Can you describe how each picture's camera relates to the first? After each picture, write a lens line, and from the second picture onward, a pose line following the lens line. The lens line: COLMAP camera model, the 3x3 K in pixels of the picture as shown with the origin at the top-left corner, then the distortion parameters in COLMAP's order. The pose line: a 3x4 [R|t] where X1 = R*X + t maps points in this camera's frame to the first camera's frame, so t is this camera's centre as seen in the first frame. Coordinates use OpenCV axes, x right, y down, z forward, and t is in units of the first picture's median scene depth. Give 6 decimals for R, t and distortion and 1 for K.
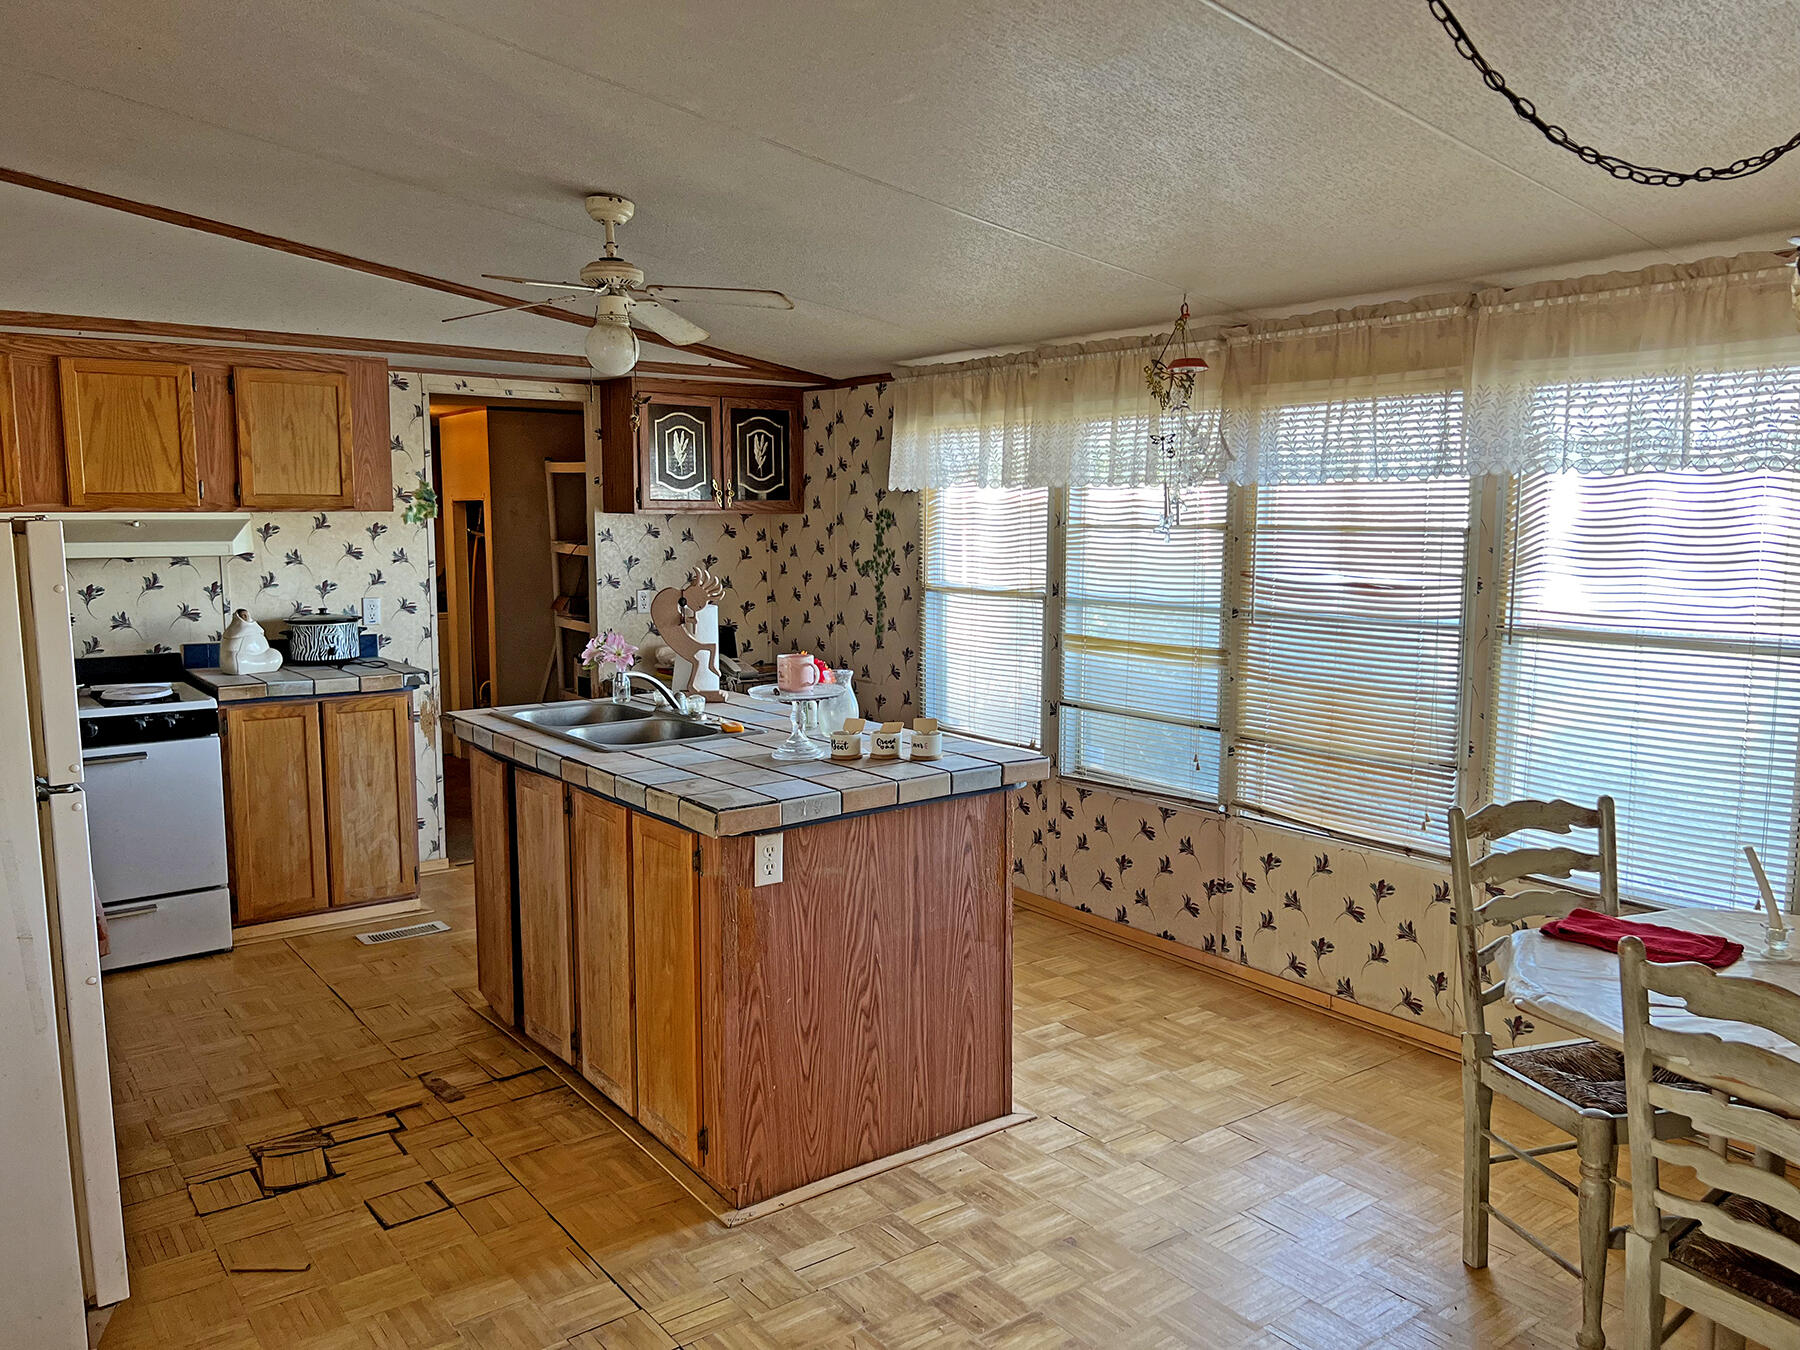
lens RADIAL K [[1354.7, 0, 923.3], [0, 1354.7, 670.0], [0, 0, 1]] dist [0.047588, -0.063333]
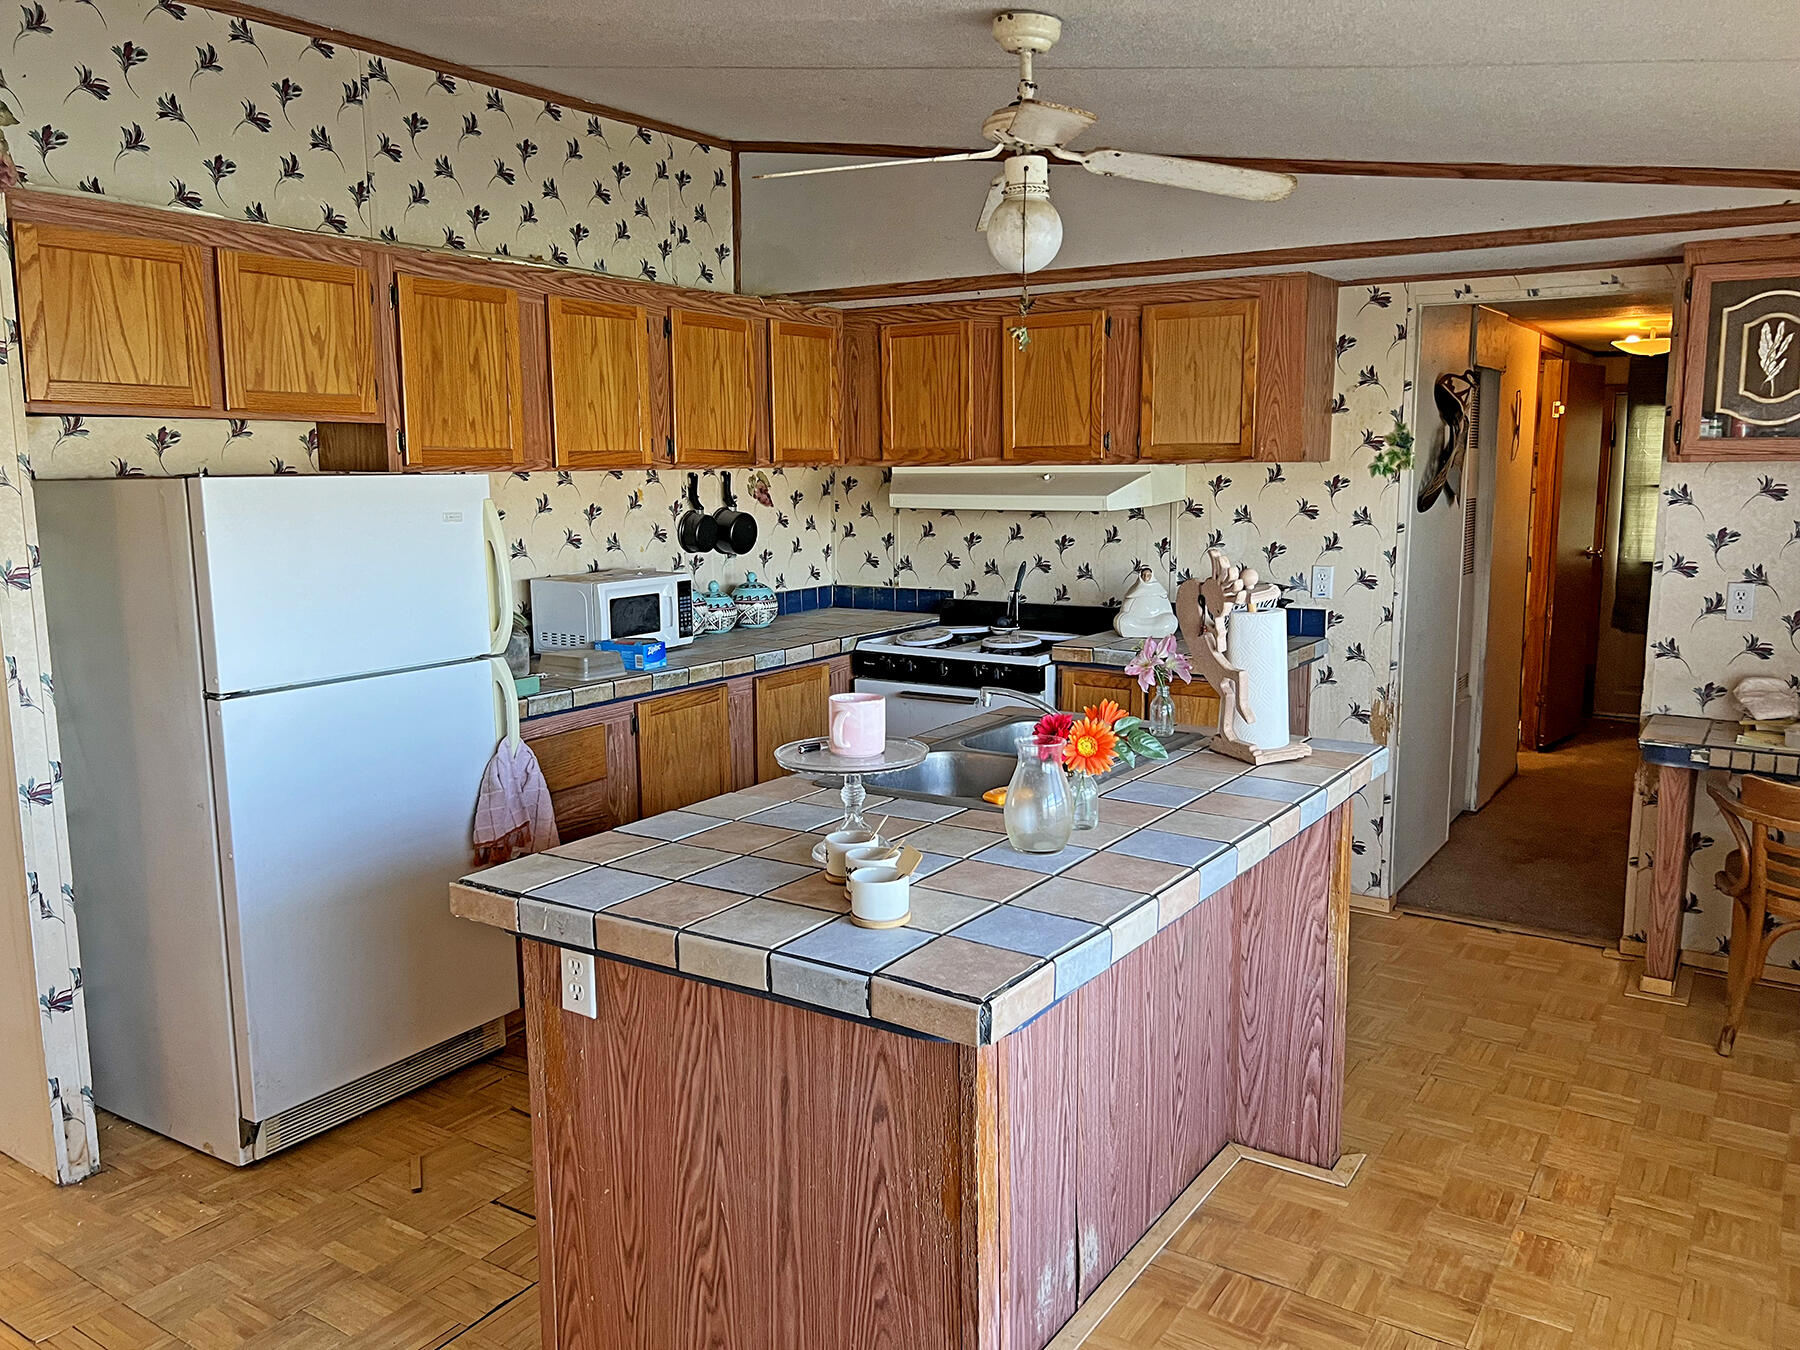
lens RADIAL K [[1354.7, 0, 928.2], [0, 1354.7, 680.2], [0, 0, 1]] dist [0.047588, -0.063333]
pose [[0.329832, 0.146933, -0.932535, 0.335700], [-0.102464, 0.987550, 0.119360, -0.065200], [0.938463, 0.056183, 0.340780, 0.549942]]
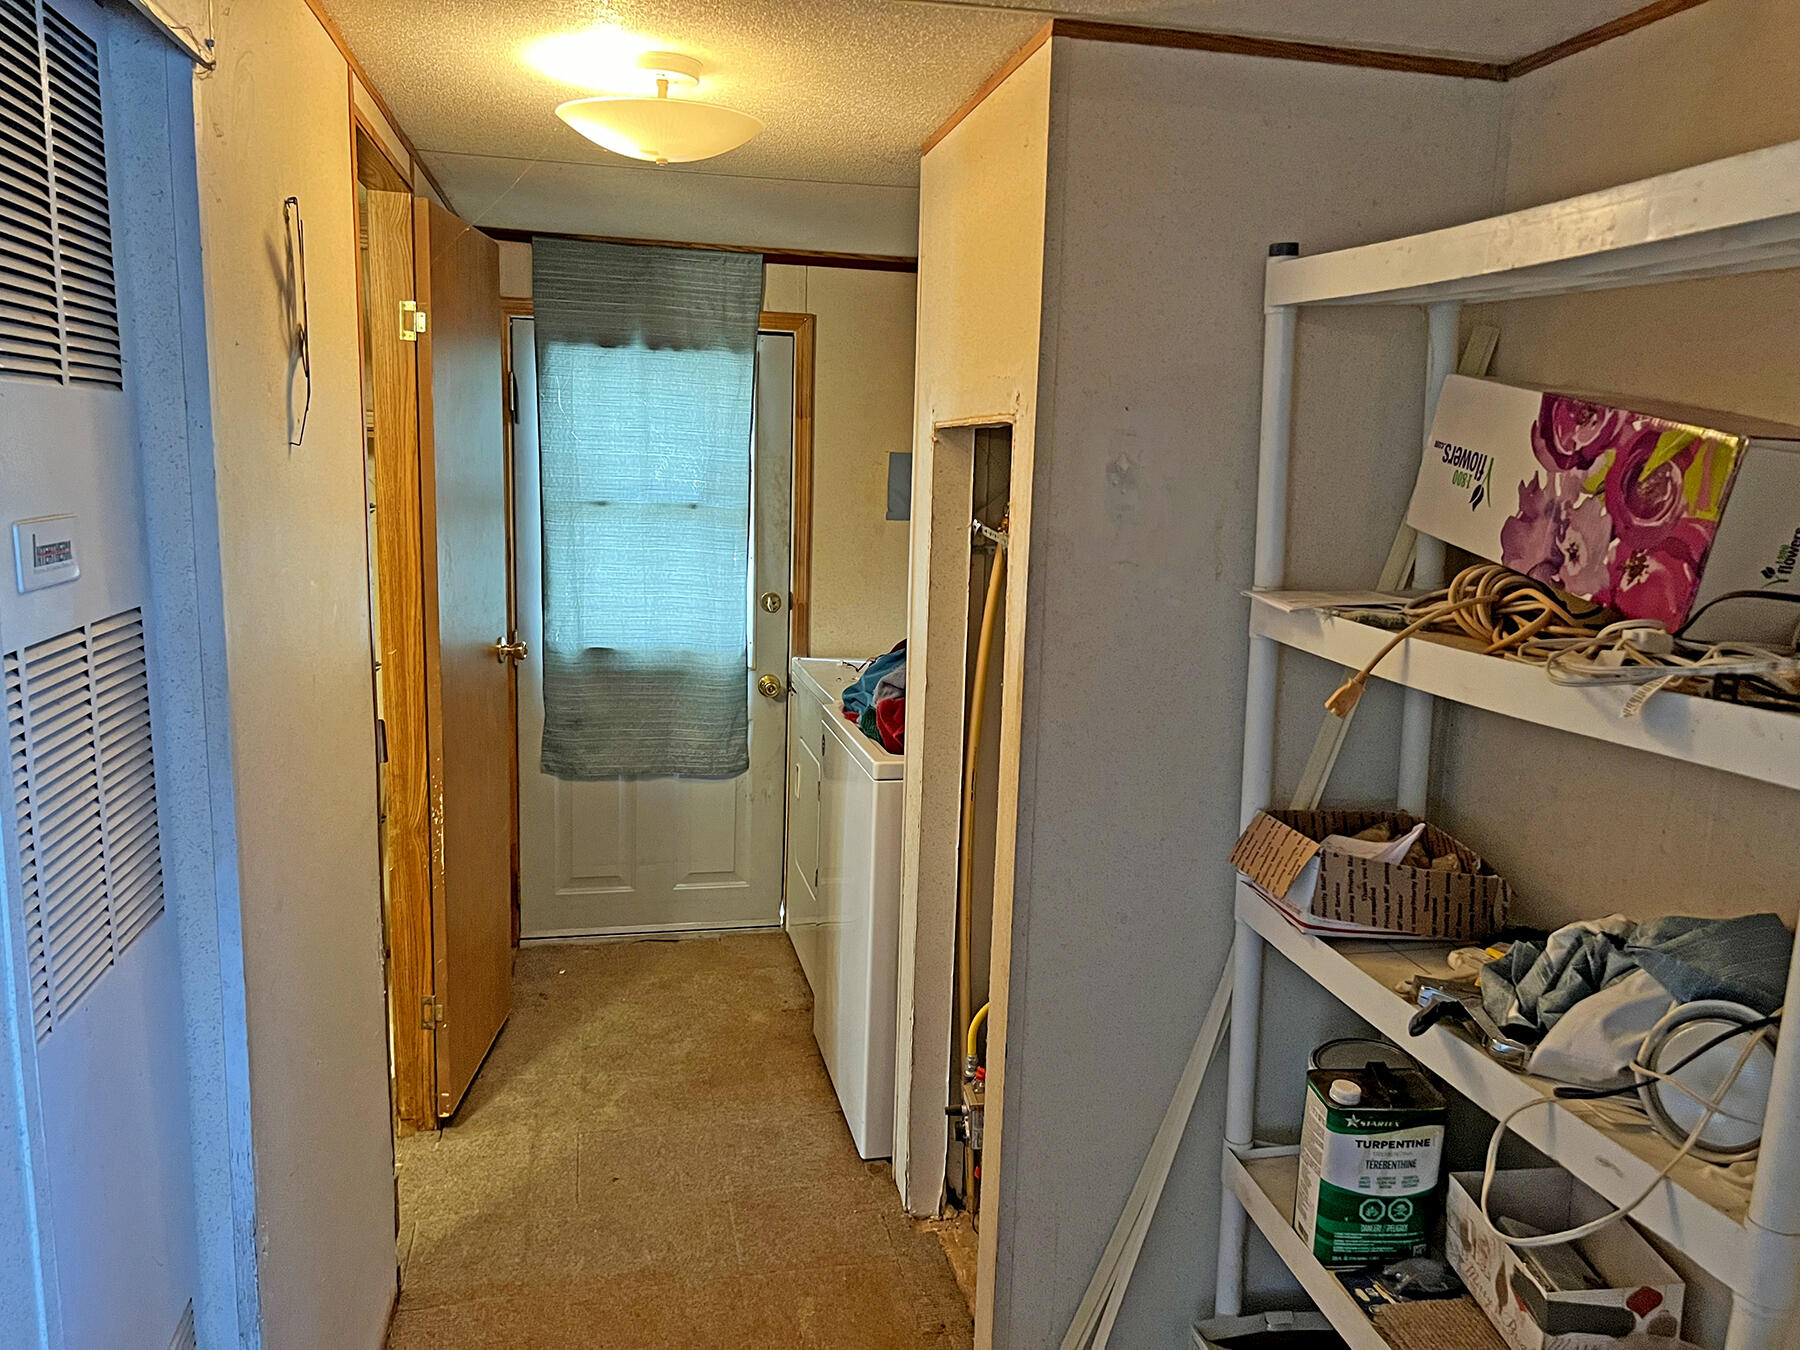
lens RADIAL K [[1354.7, 0, 895.9], [0, 1354.7, 678.9], [0, 0, 1]] dist [0.047588, -0.063333]
pose [[0.898860, 0.098674, -0.426983, -0.358813], [-0.081323, 0.994956, 0.058735, -0.140379], [0.430625, -0.018071, 0.902350, 1.189303]]
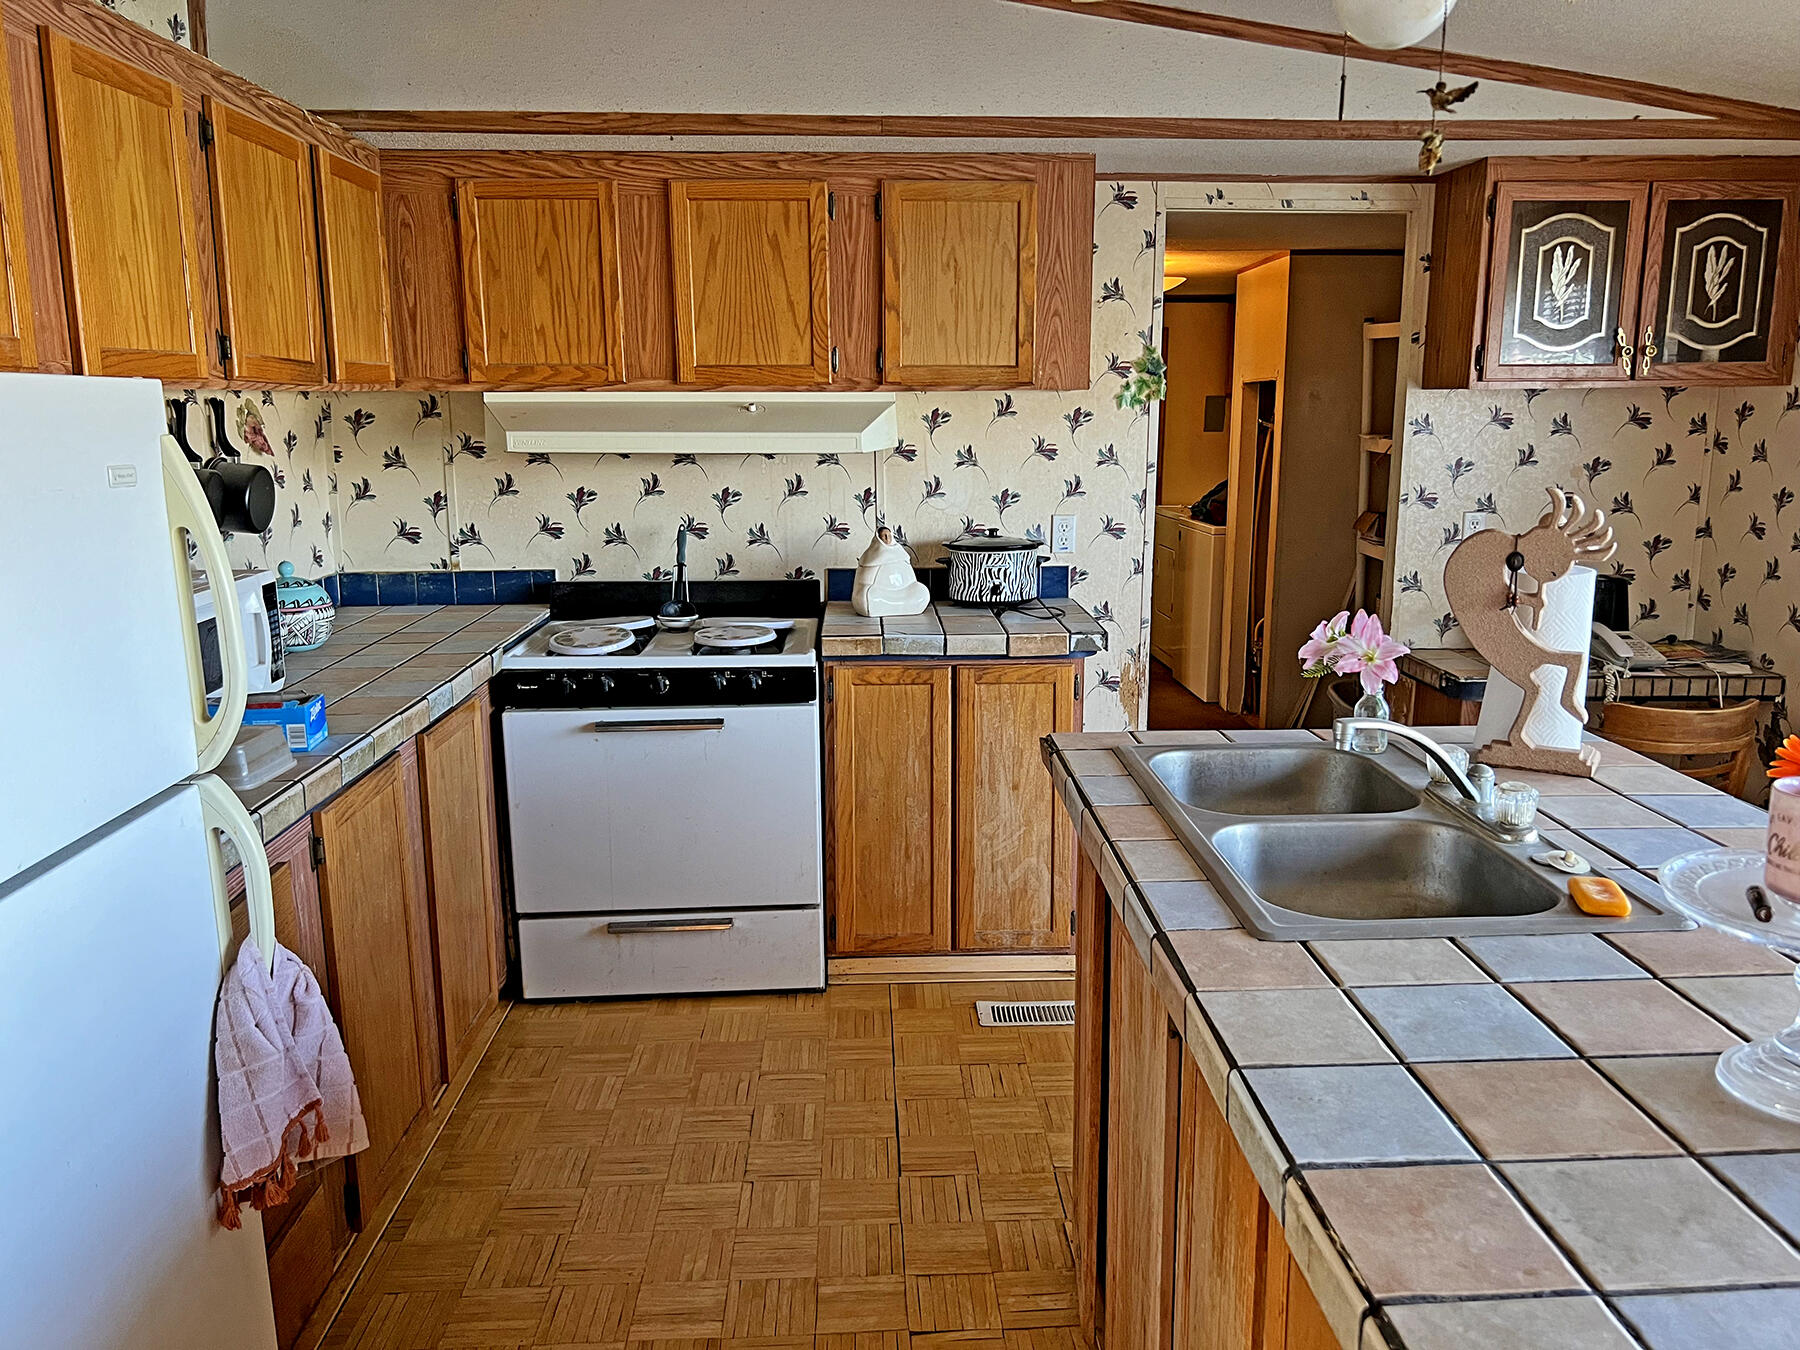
lens RADIAL K [[1354.7, 0, 916.0], [0, 1354.7, 683.6], [0, 0, 1]] dist [0.047588, -0.063333]
pose [[0.815087, 0.110235, -0.568755, -0.061391], [-0.061910, 0.992682, 0.103675, -0.037648], [0.576022, -0.049293, 0.815947, 0.414324]]
